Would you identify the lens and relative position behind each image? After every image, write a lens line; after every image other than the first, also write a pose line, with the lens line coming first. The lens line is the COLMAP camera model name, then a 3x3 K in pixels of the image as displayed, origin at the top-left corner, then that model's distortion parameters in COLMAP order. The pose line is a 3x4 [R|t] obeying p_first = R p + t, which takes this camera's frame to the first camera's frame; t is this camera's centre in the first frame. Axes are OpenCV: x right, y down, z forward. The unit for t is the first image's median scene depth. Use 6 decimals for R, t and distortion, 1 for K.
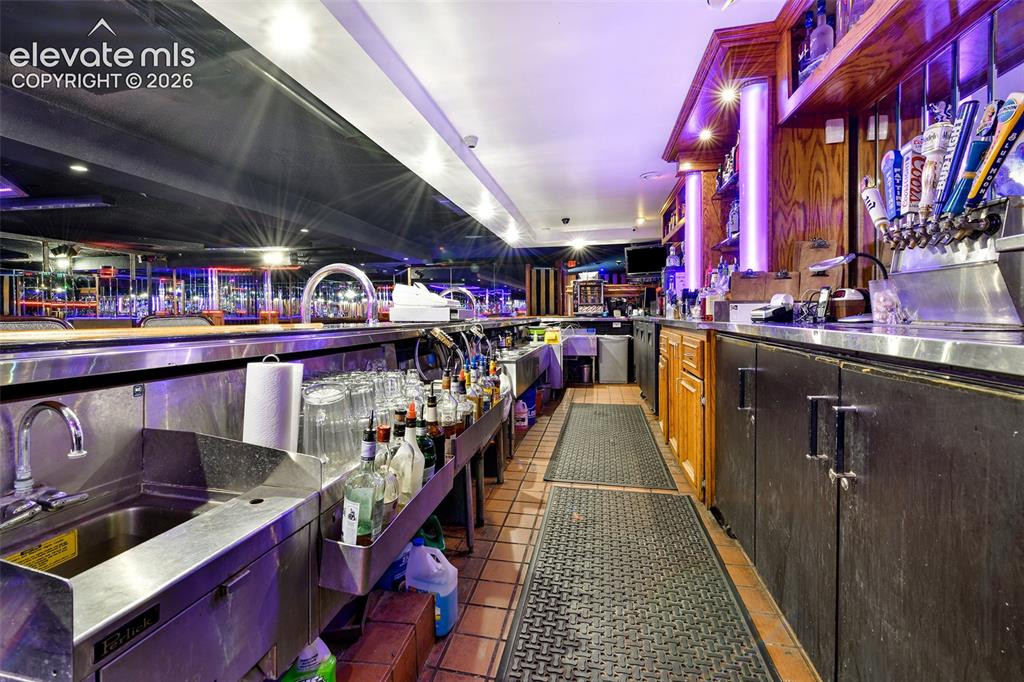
lens RADIAL K [[452.3, 0, 506.4], [0, 452.3, 322.2], [0, 0, 1]] dist [0.004185, -0.000882]
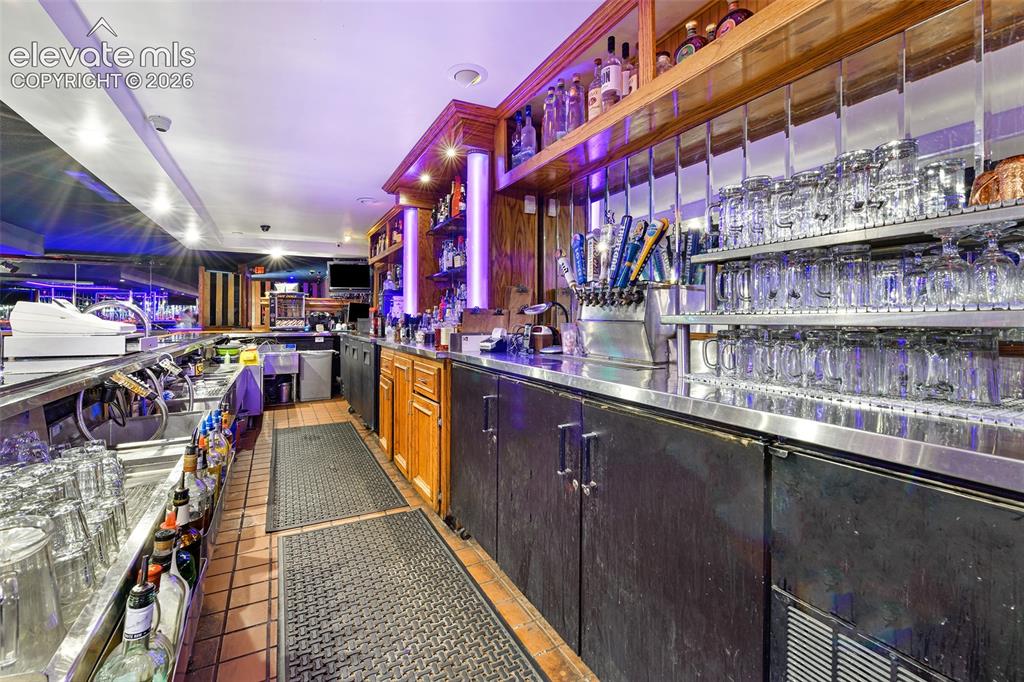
lens RADIAL K [[434.4, 0, 496.5], [0, 434.4, 316.2], [0, 0, 1]] dist [0.000357, -0.000559]
pose [[0.780964, 0.011275, 0.624475, -0.127469], [0.004027, 0.999725, -0.023086, -0.061843], [-0.624563, 0.020544, 0.780704, 0.073595]]
